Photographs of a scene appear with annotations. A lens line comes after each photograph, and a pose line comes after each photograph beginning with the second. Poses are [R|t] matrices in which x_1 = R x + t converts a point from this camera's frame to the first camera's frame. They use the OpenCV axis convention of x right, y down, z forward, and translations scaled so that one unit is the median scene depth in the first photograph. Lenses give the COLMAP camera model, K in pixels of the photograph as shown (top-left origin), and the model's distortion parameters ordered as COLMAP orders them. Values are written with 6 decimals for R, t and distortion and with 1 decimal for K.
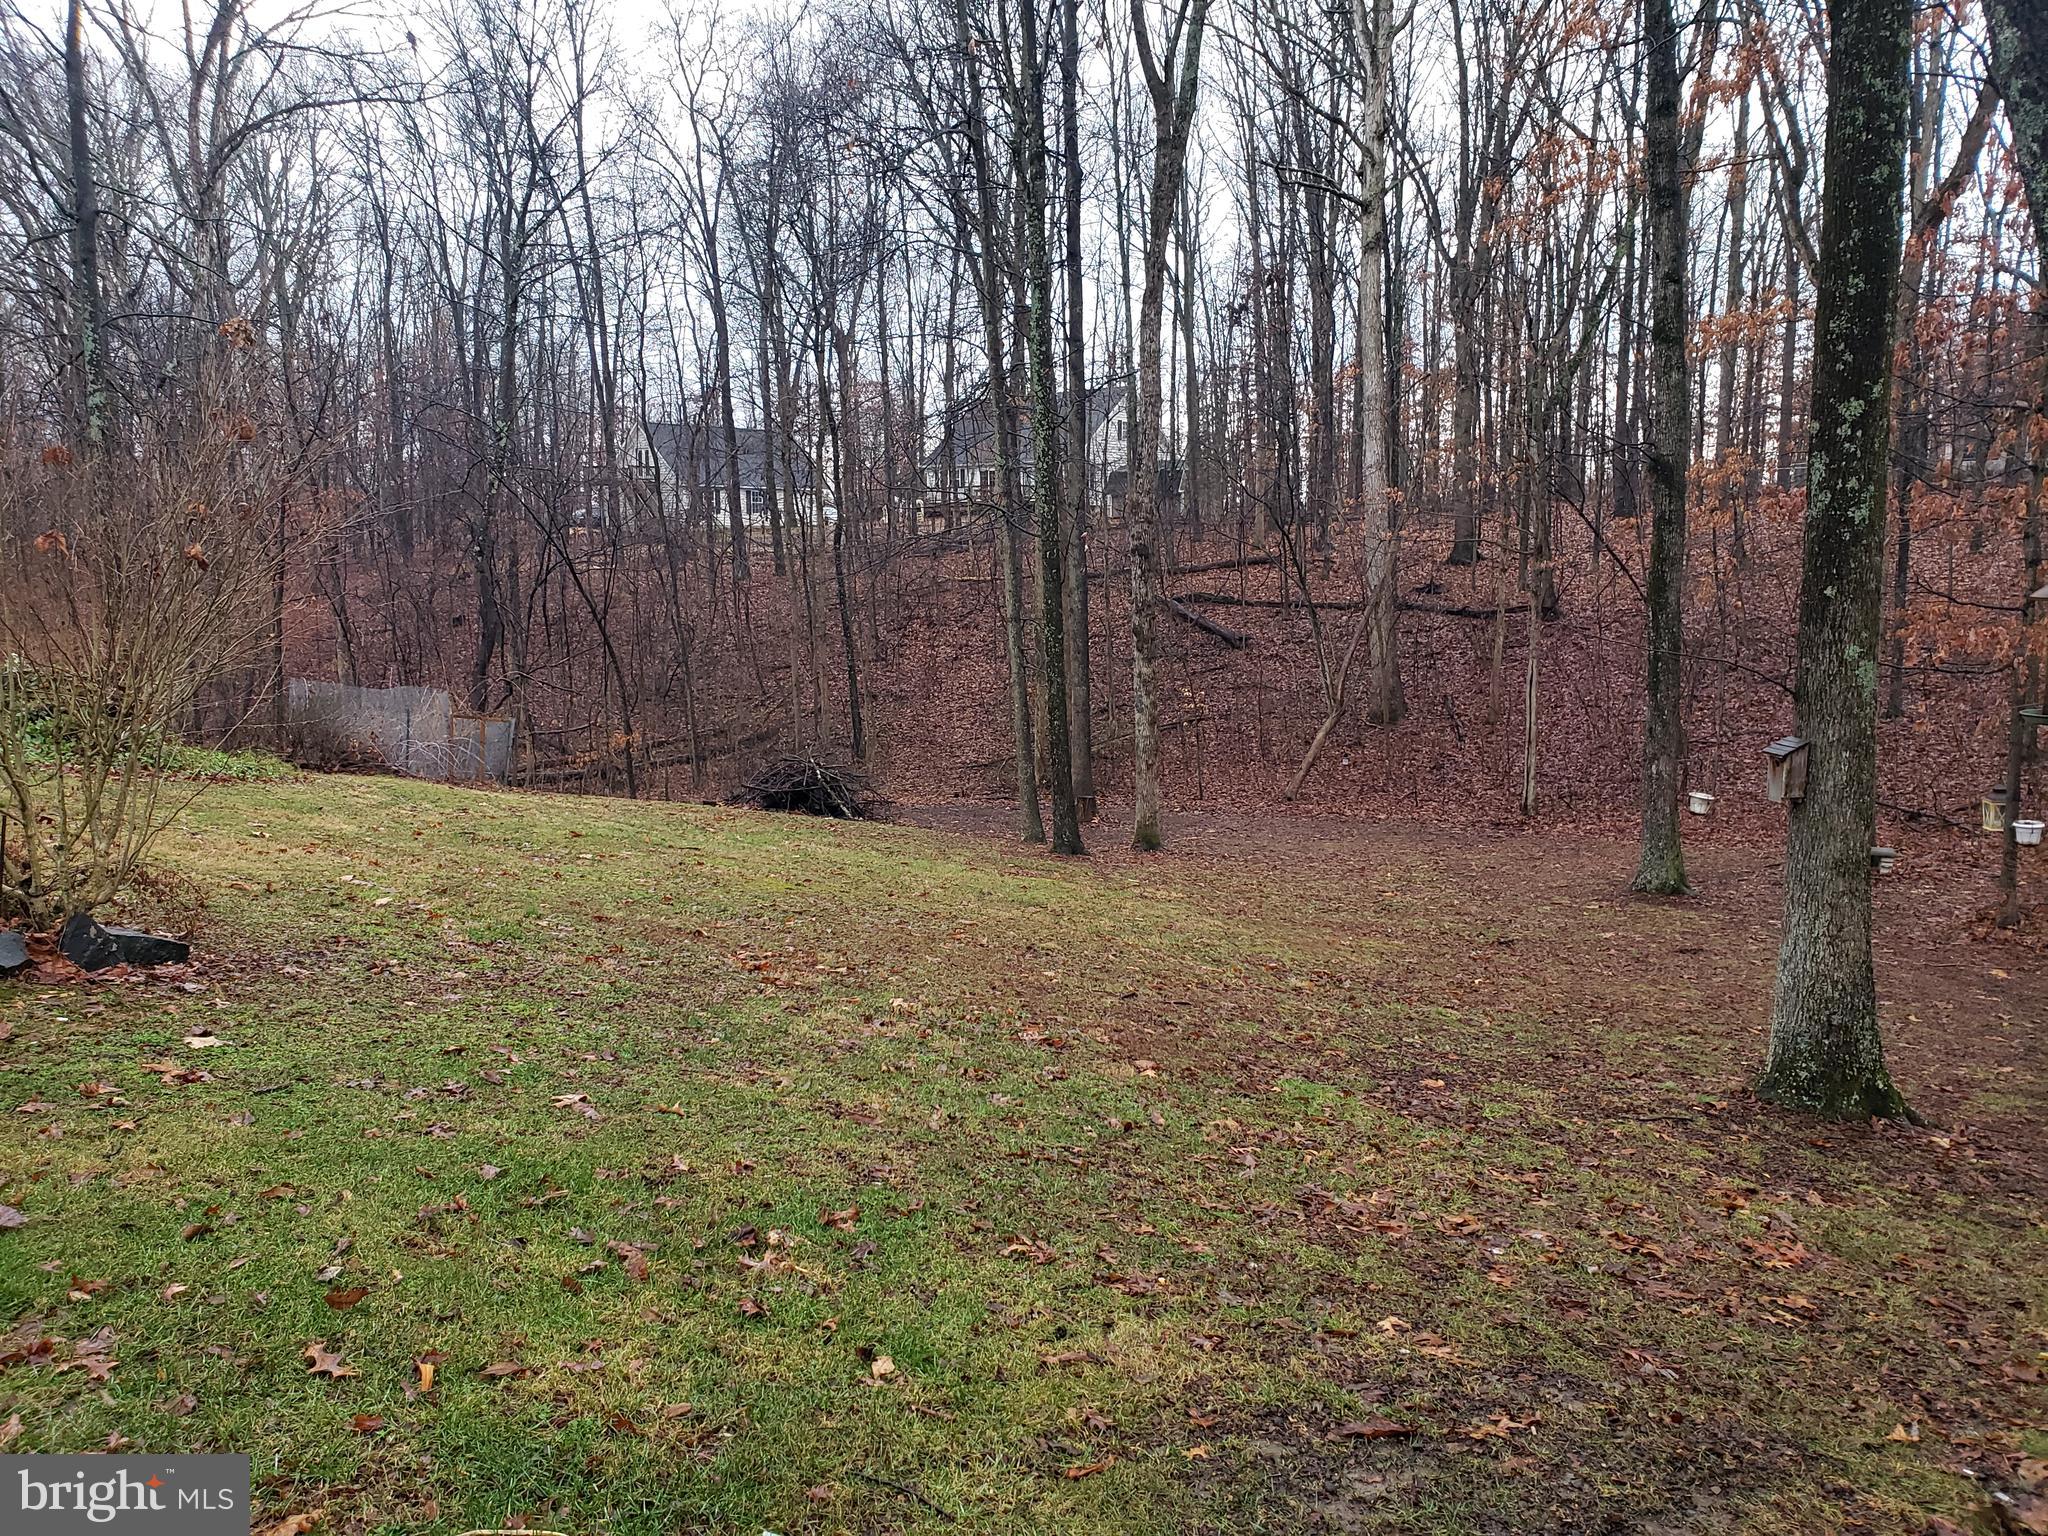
lens RADIAL K [[1594.8, 0, 1029.3], [0, 1594.8, 751.9], [0, 0, 1]] dist [0.059843, -0.124733]
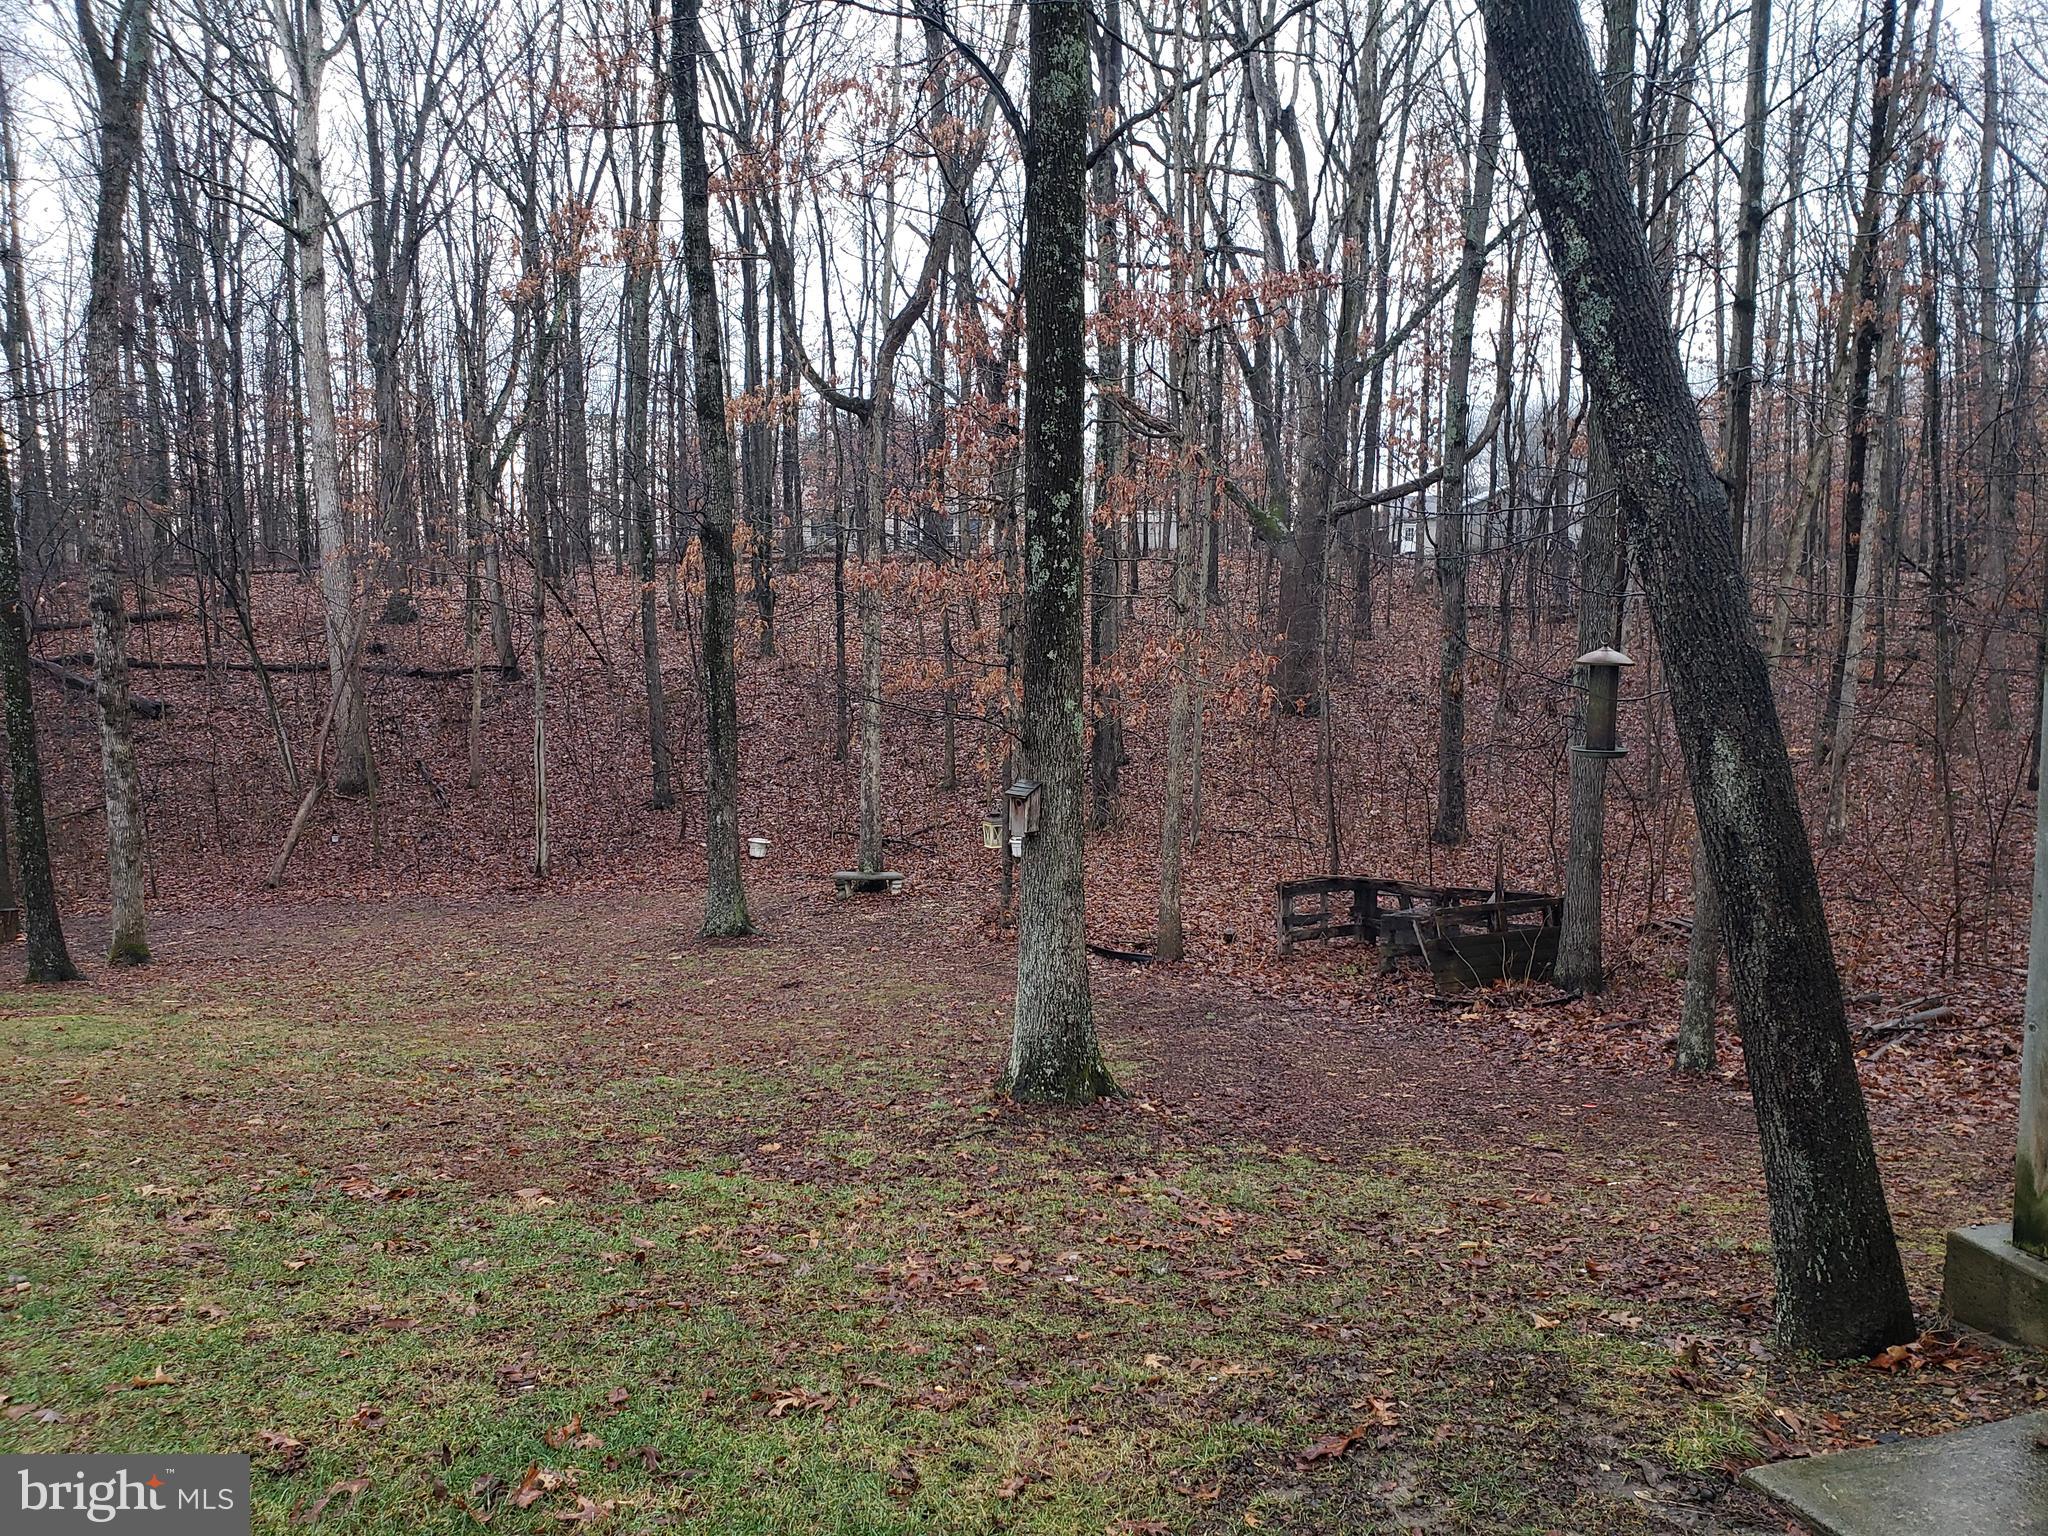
lens RADIAL K [[1581.1, 0, 1080.7], [0, 1581.1, 732.7], [0, 0, 1]] dist [0.059076, -0.043589]
pose [[0.762088, -0.039975, 0.646238, -0.101419], [0.070623, 0.997269, -0.021595, -0.006852], [-0.643610, 0.062096, 0.762830, 0.046277]]
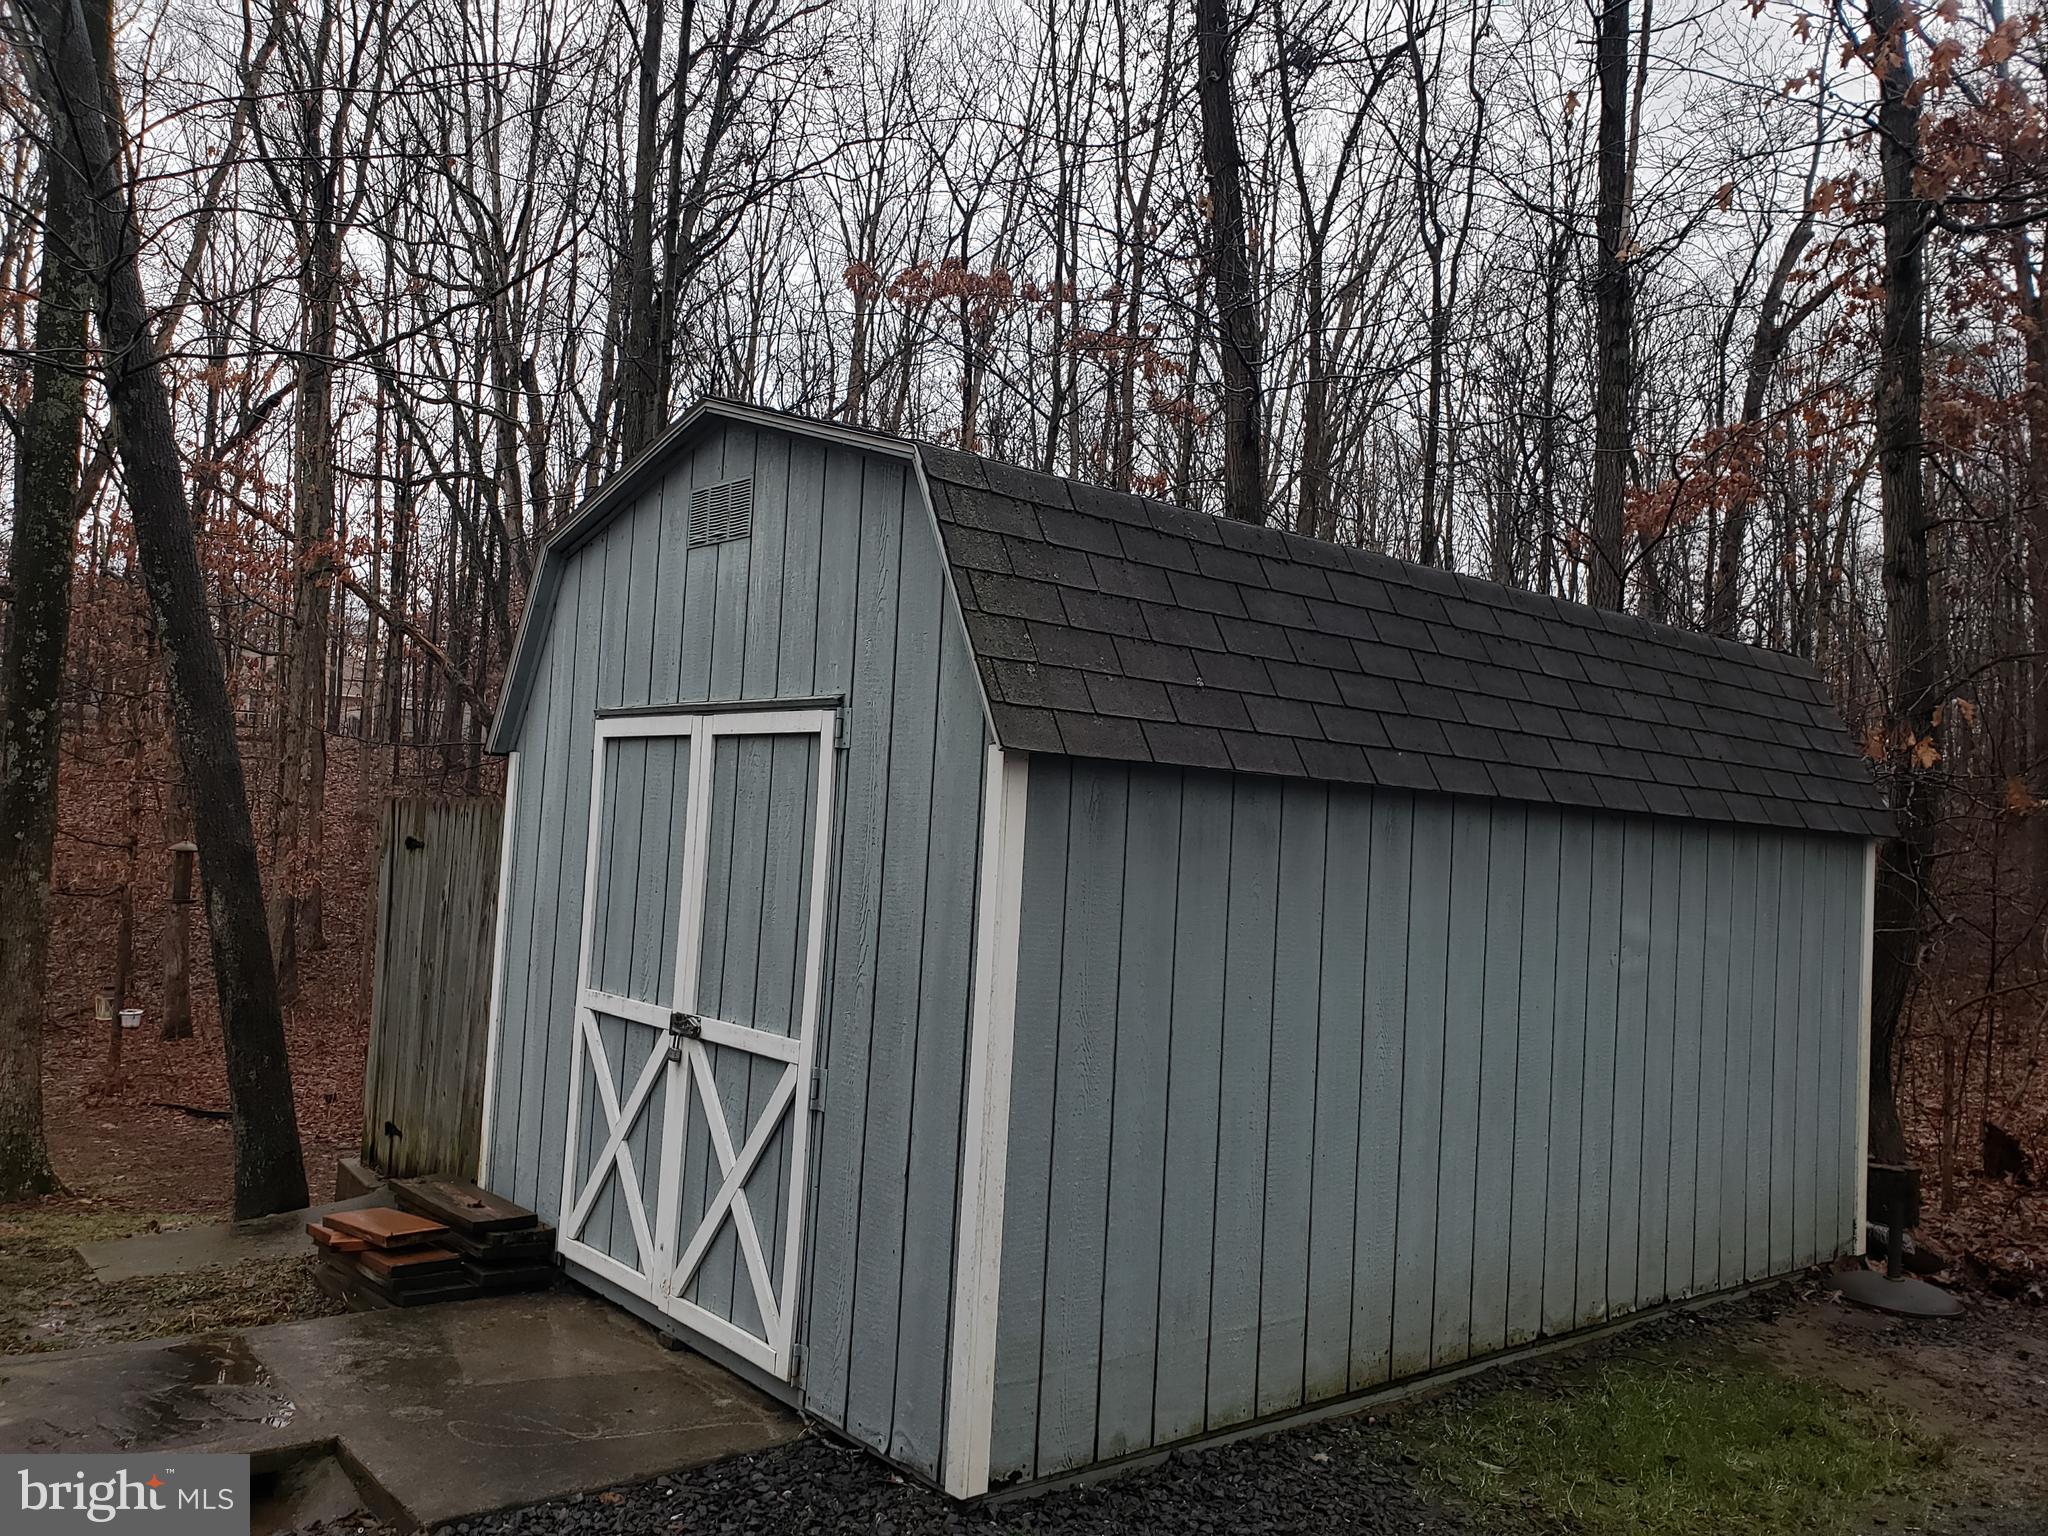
lens RADIAL K [[1594.8, 0, 1029.3], [0, 1594.8, 751.9], [0, 0, 1]] dist [0.059843, -0.124733]
pose [[0.475813, 0.078987, 0.875993, -0.155712], [0.048765, 0.992058, -0.115940, 0.018051], [-0.878194, 0.097883, 0.468182, -0.225892]]
